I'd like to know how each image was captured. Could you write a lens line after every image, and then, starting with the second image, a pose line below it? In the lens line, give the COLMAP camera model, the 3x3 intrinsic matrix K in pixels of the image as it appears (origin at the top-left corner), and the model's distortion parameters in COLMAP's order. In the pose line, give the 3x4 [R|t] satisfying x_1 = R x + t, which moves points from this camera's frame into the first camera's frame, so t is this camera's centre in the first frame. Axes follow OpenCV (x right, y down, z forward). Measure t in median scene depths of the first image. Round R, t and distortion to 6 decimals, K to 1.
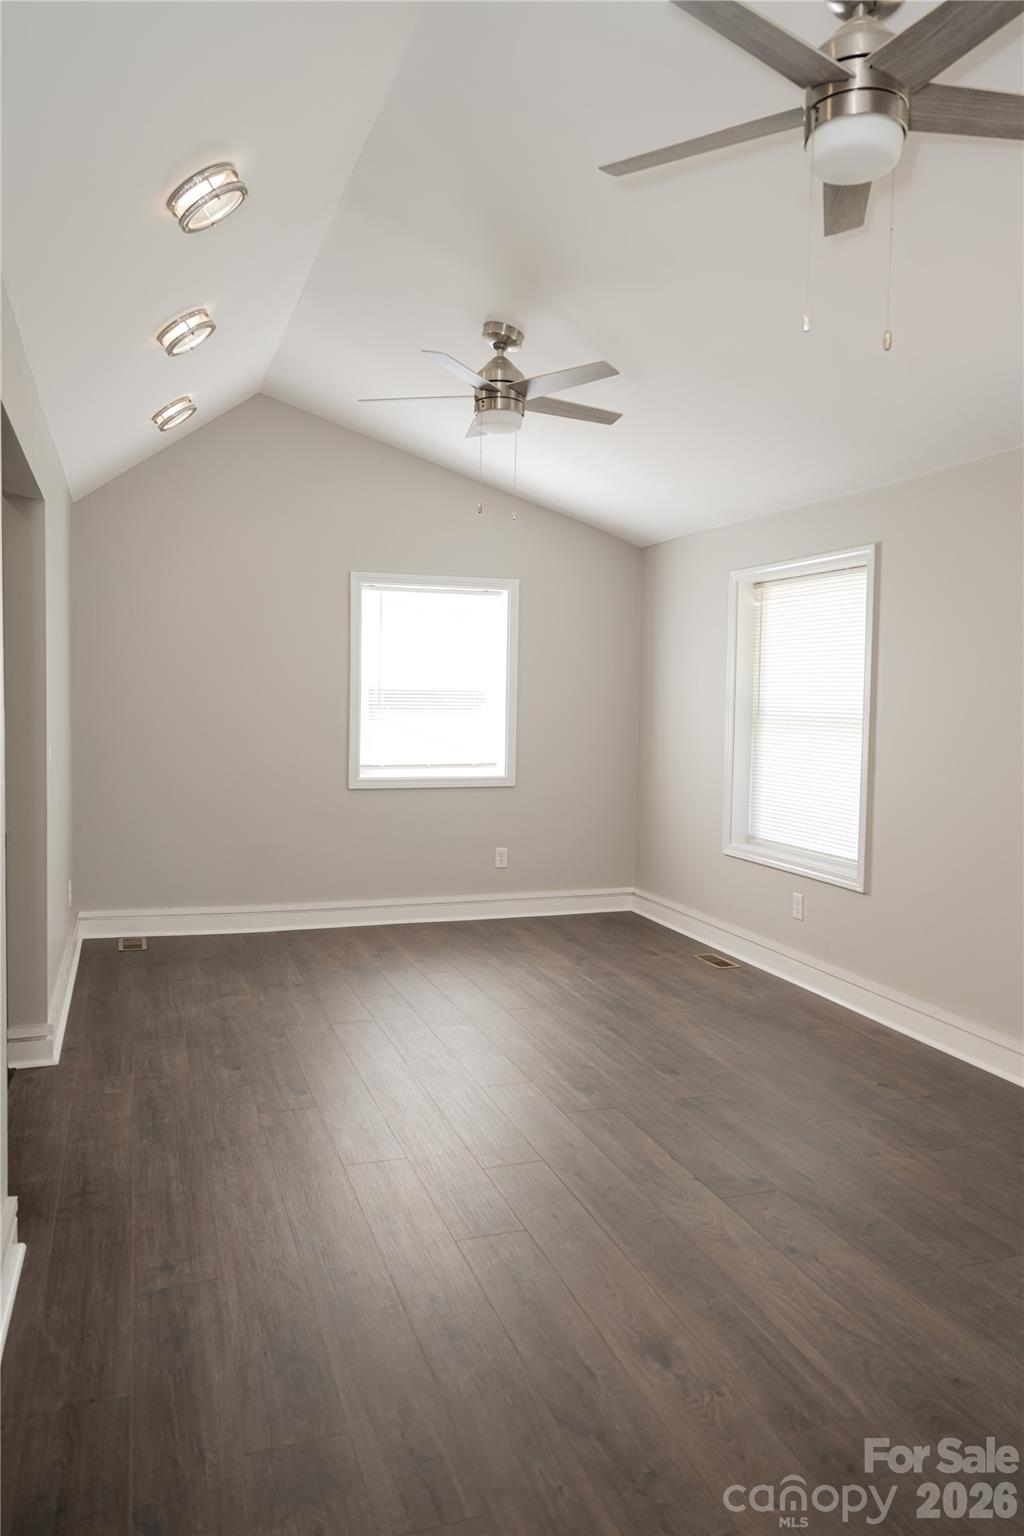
lens RADIAL K [[1056.0, 0, 517.4], [0, 1056.0, 764.7], [0, 0, 1]] dist [-0.010135, -0.003074]
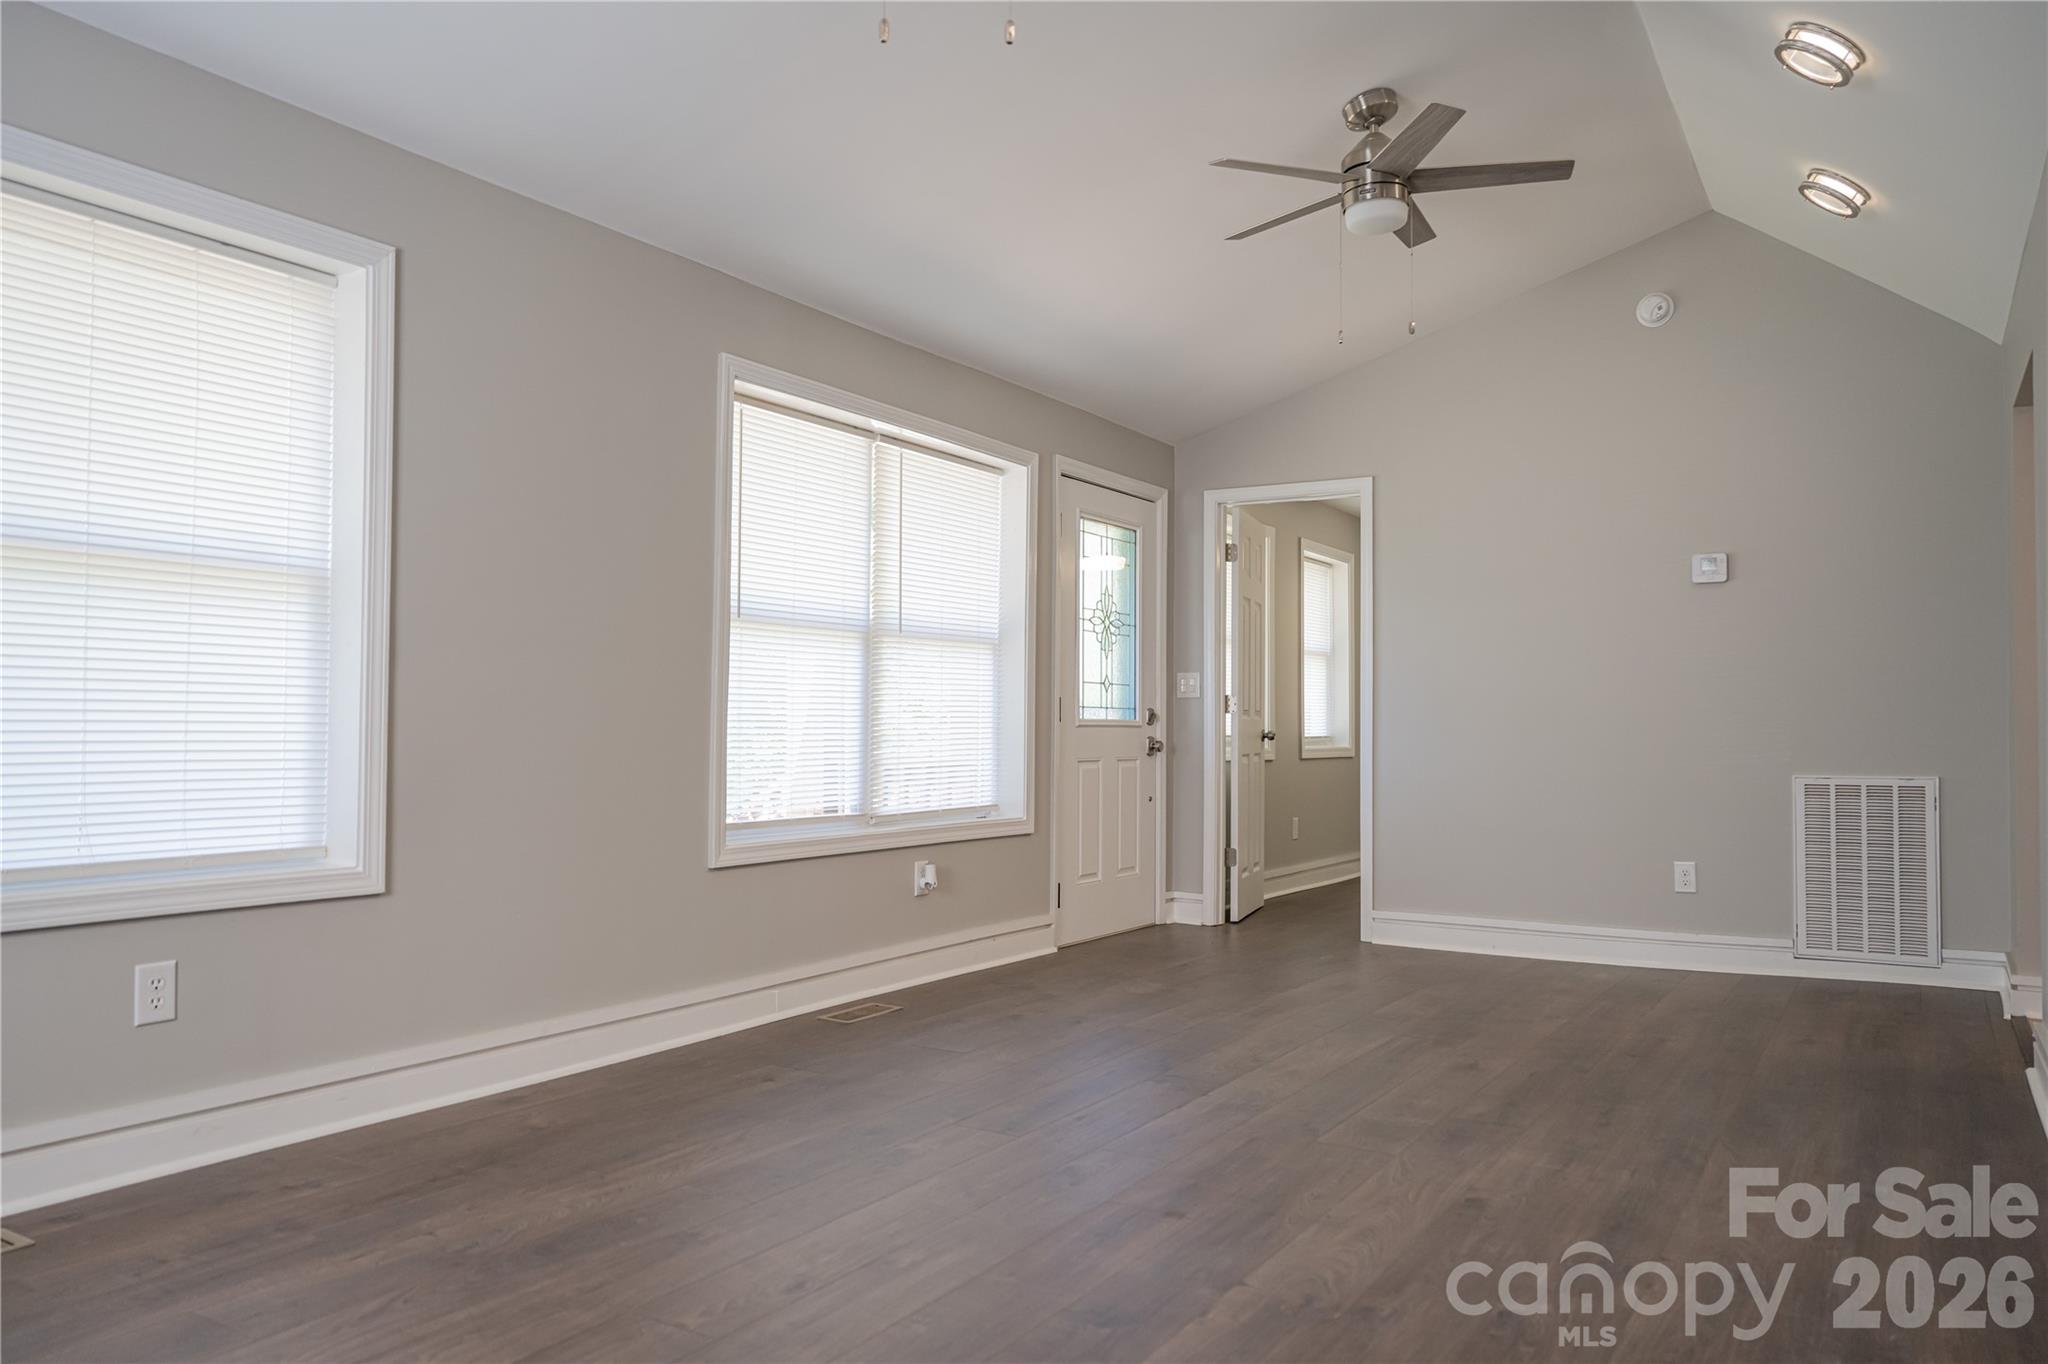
lens RADIAL K [[1408.0, 0, 1016.3], [0, 1408.0, 691.1], [0, 0, 1]] dist [-0.010135, -0.003074]
pose [[-0.606765, -0.004682, 0.794867, -0.443736], [0.033691, 0.998933, 0.031602, 0.009566], [-0.794167, 0.045954, -0.605960, 1.217058]]
